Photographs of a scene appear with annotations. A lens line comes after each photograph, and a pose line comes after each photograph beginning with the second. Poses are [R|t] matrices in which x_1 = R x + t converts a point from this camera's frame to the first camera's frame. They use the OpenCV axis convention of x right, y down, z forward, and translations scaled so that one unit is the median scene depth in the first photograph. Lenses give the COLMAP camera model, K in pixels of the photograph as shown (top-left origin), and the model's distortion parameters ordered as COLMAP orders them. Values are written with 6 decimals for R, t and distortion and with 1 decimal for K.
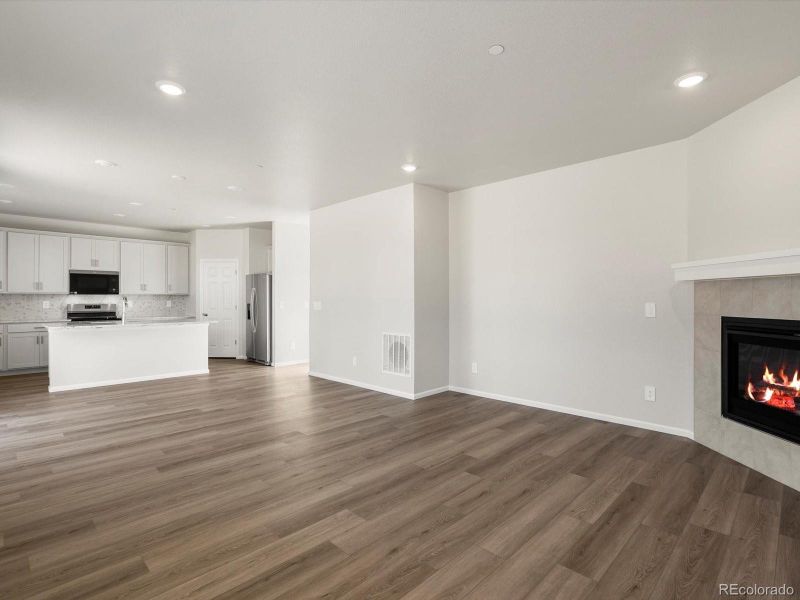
lens RADIAL K [[407.9, 0, 400.0], [0, 407.9, 300.0], [0, 0, 1]] dist [-0.000988, 0.000459]
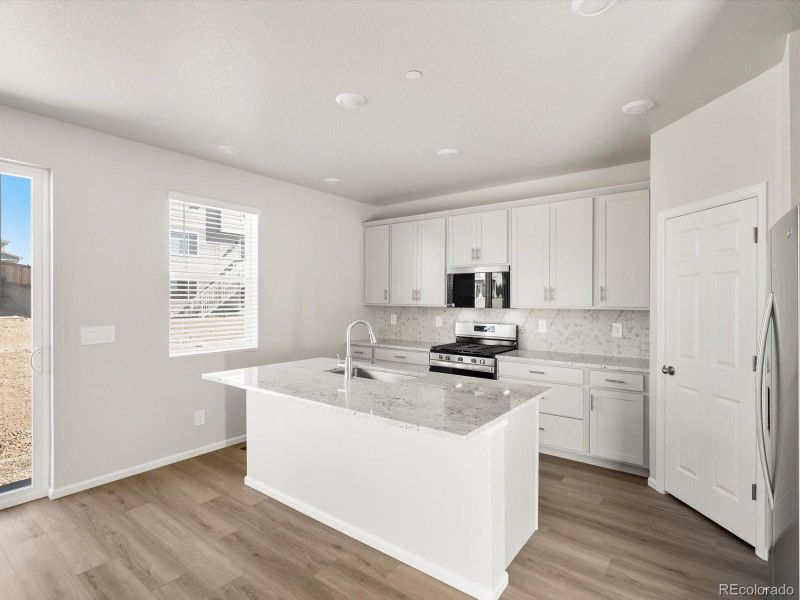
lens RADIAL K [[407.9, 0, 400.0], [0, 407.9, 300.0], [0, 0, 1]] dist [-0.000988, 0.000459]
pose [[0.133316, 0.005899, -0.991056, -0.176785], [-0.005952, 0.999969, 0.005151, -0.026371], [0.991056, 0.005212, 0.133347, 0.777146]]
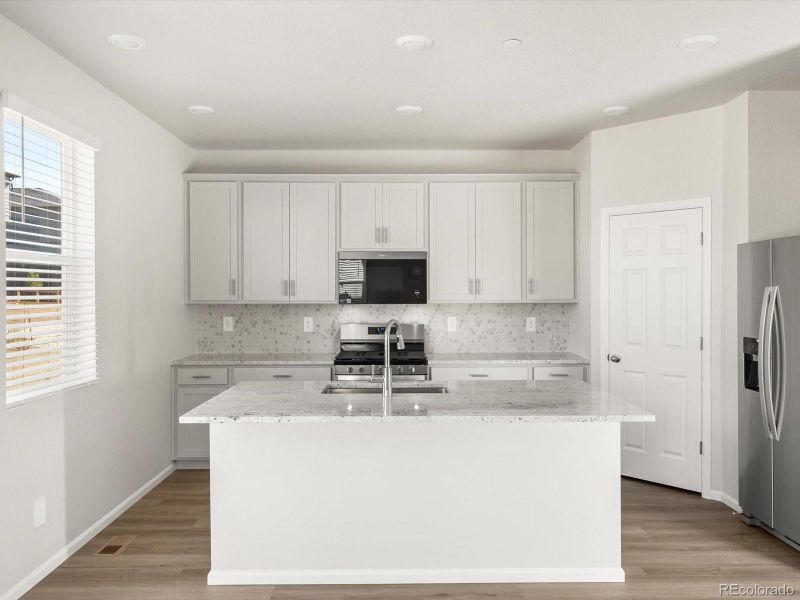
lens RADIAL K [[630.1, 0, 400.0], [0, 630.1, 300.0], [0, 0, 1]] dist [0.005030, 0.003843]
pose [[0.711815, 0.007955, -0.702322, -0.230386], [-0.000149, 0.999938, 0.011175, -0.025095], [0.702367, -0.007849, 0.711772, 0.490921]]
